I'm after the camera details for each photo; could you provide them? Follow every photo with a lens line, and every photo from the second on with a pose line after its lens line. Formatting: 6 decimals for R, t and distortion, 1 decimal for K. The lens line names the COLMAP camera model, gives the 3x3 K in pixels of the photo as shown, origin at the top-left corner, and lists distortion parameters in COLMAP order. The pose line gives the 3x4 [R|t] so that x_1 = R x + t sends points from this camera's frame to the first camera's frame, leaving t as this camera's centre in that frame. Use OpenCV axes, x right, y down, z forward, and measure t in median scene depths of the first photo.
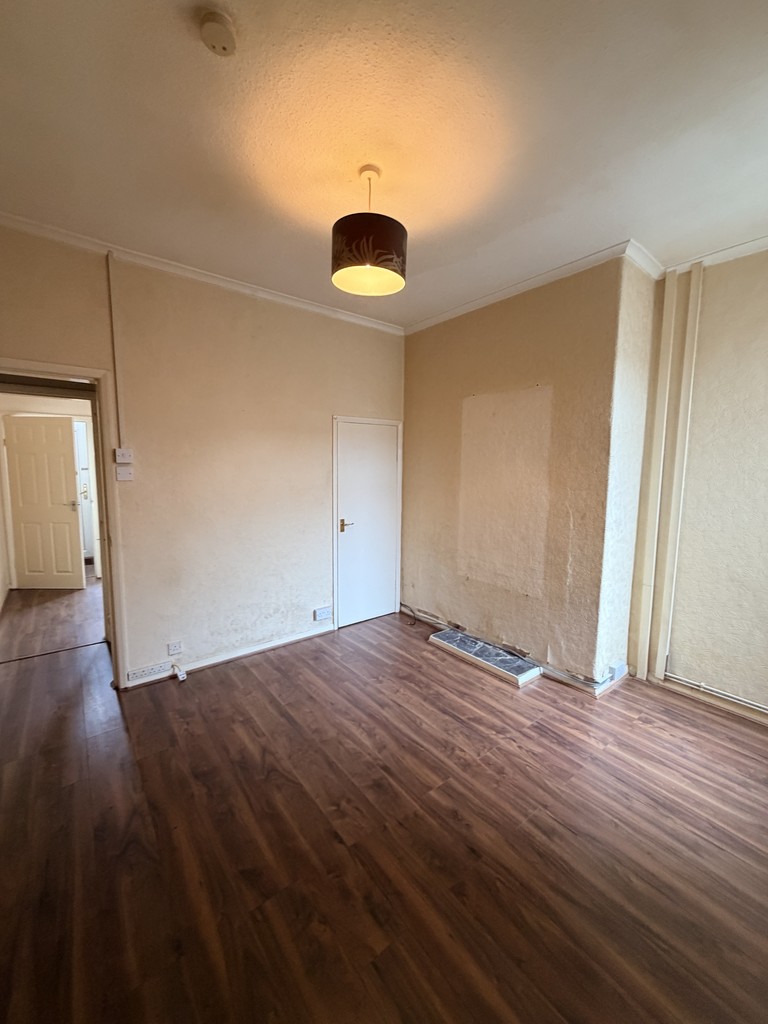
lens RADIAL K [[410.1, 0, 381.6], [0, 410.1, 512.0], [0, 0, 1]] dist [0.001536, 0.000577]
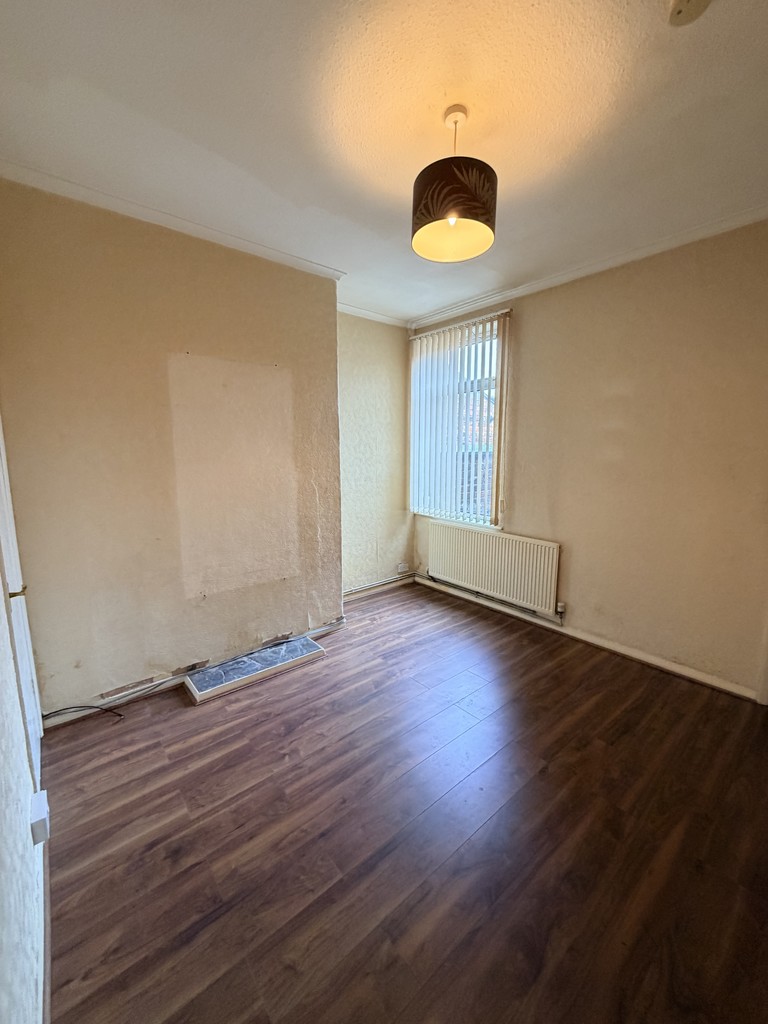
lens RADIAL K [[410.1, 0, 385.0], [0, 410.1, 511.7], [0, 0, 1]] dist [0.001536, 0.000577]
pose [[-0.043206, -0.160720, 0.986054, -0.655607], [0.114572, 0.979667, 0.164699, -0.099299], [-0.992475, 0.120090, -0.023914, 0.813591]]
